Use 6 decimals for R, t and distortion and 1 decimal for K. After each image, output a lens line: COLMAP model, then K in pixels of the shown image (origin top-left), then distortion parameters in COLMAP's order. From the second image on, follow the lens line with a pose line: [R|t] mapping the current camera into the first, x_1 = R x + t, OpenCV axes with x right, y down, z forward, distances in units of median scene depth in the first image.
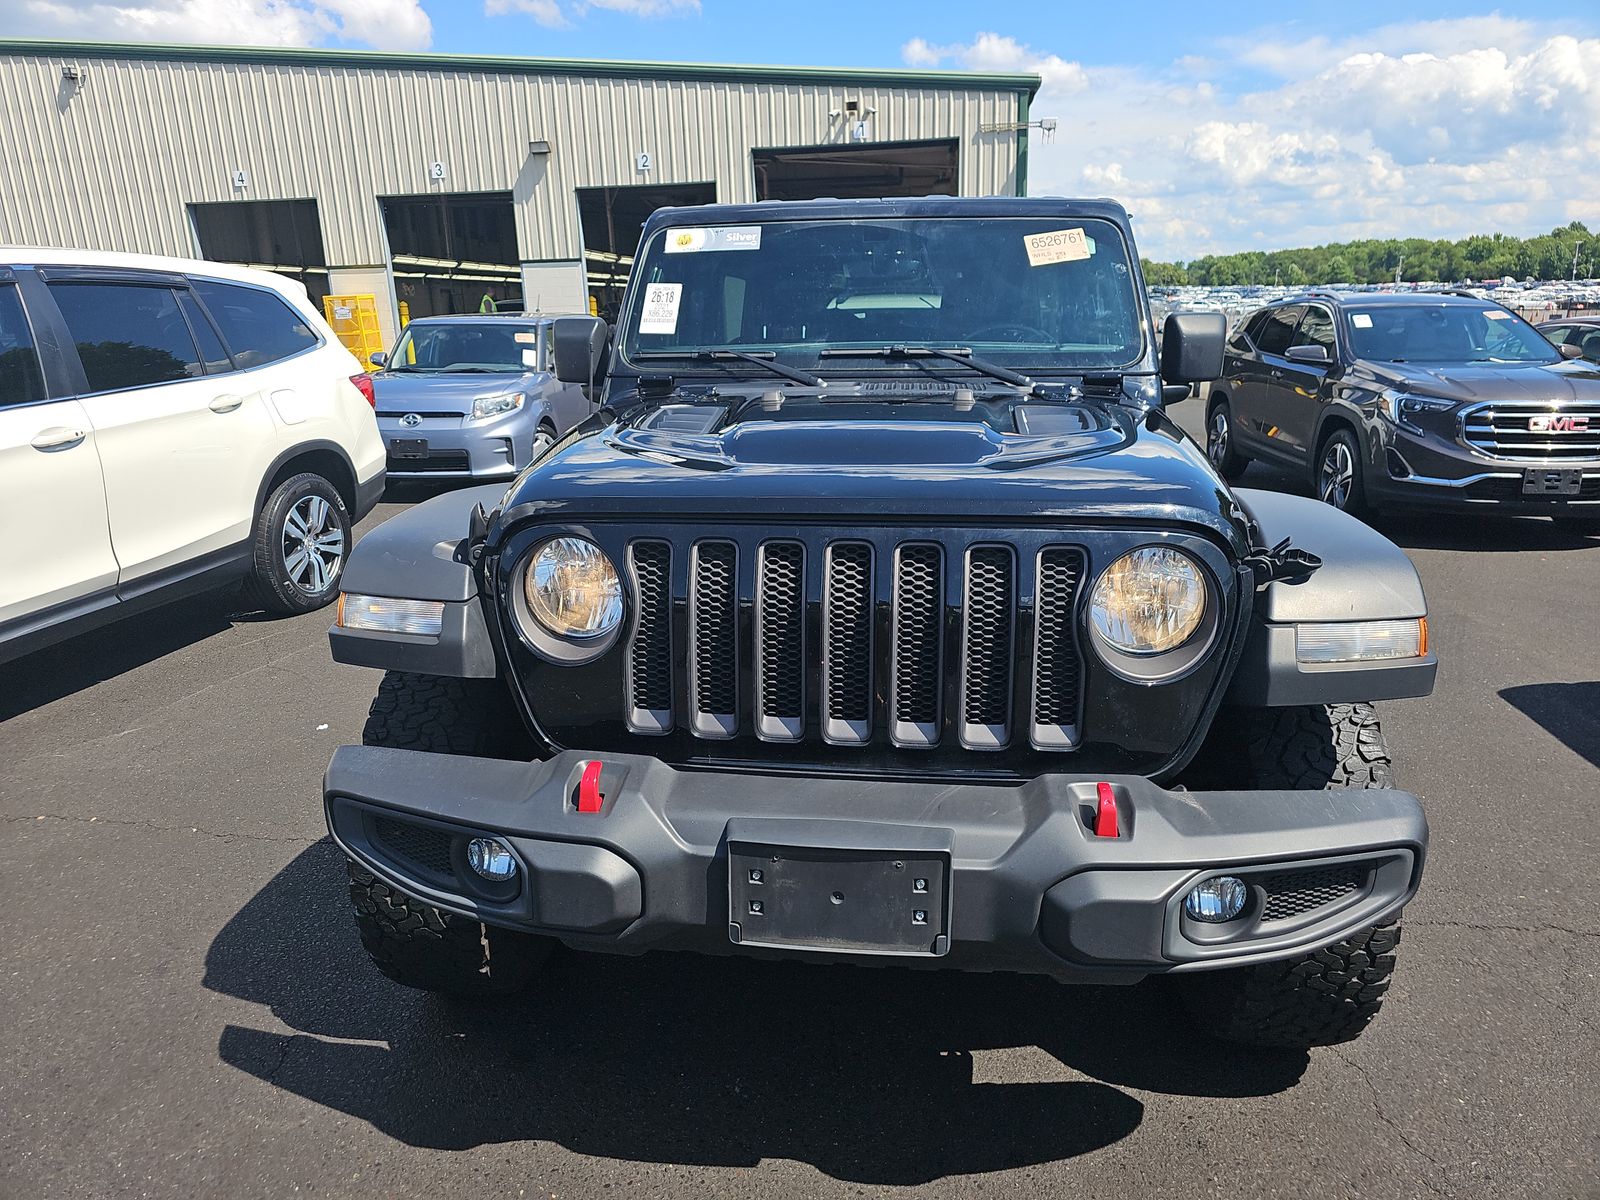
lens RADIAL K [[1094.0, 0, 798.4], [0, 1094.0, 592.5], [0, 0, 1]] dist [0.003234, -0.005577]
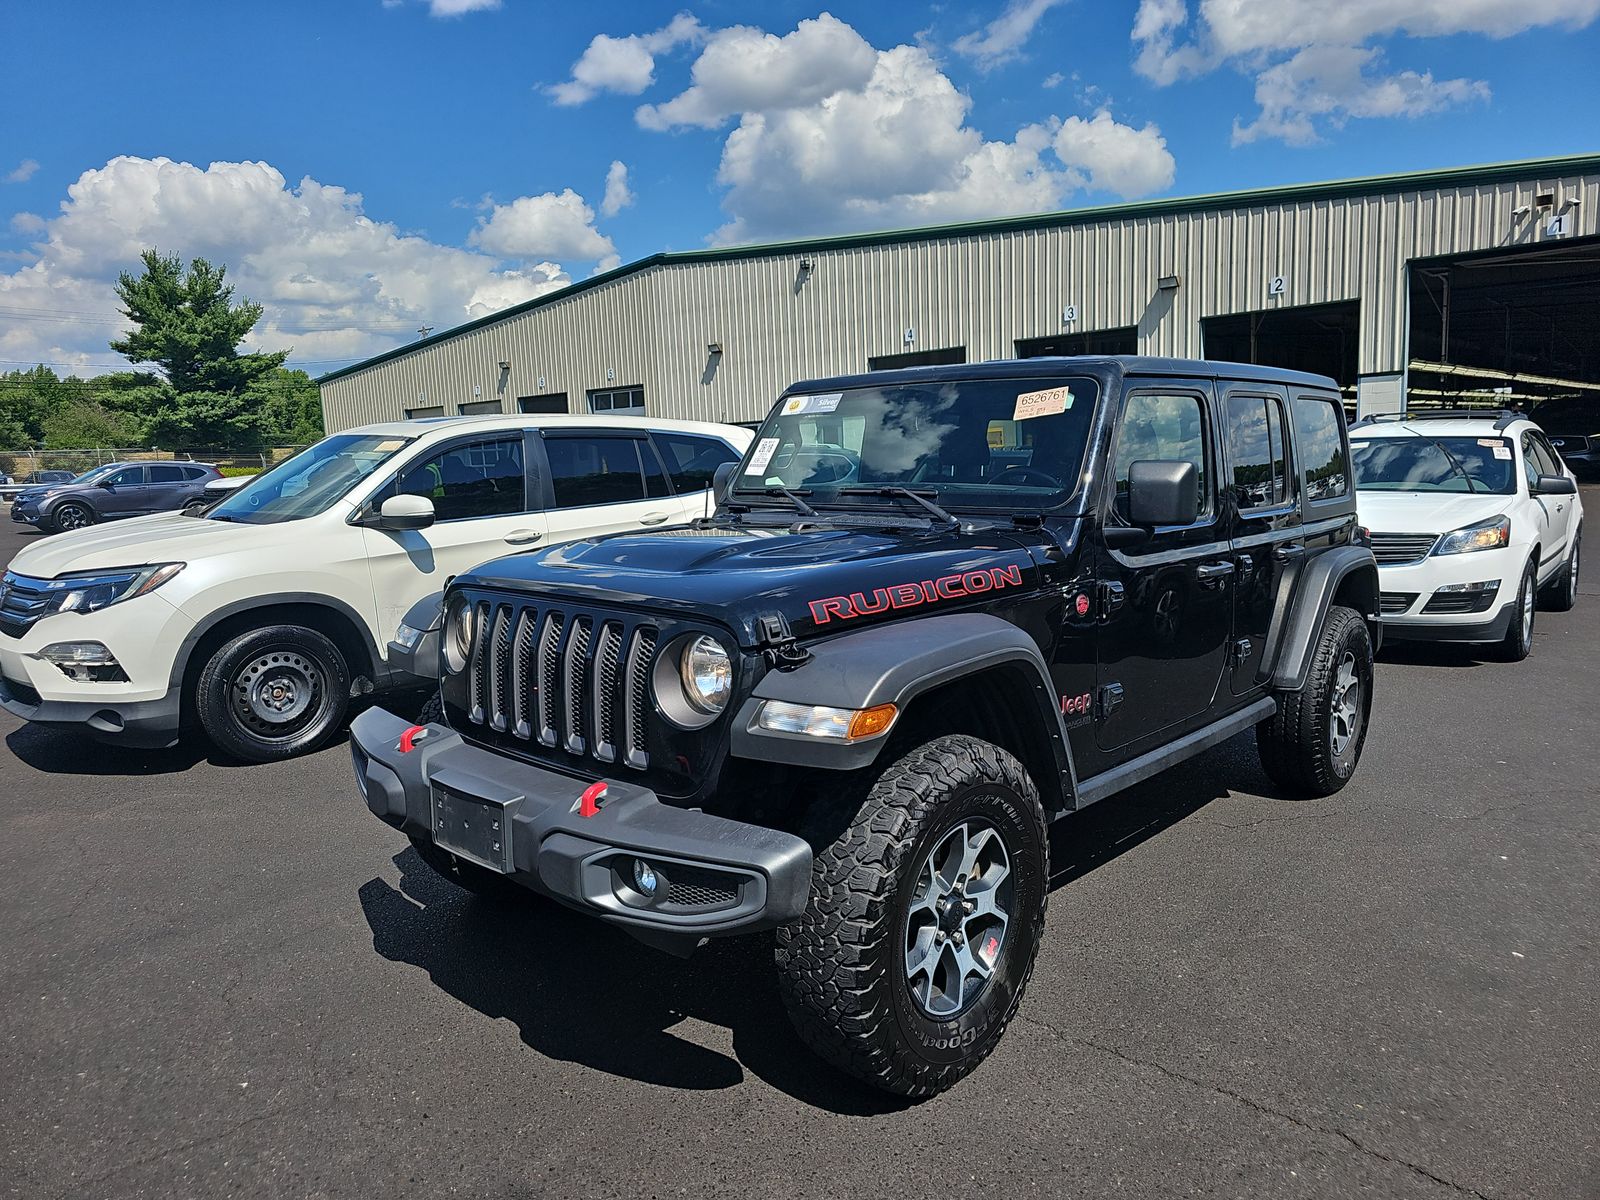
lens RADIAL K [[1111.4, 0, 806.0], [0, 1111.4, 576.7], [0, 0, 1]] dist [0.065766, -0.090459]
pose [[0.802472, 0.059811, -0.593685, 0.131528], [-0.132529, 0.987977, -0.079604, -0.001869], [0.581786, 0.142561, 0.800751, -0.009491]]
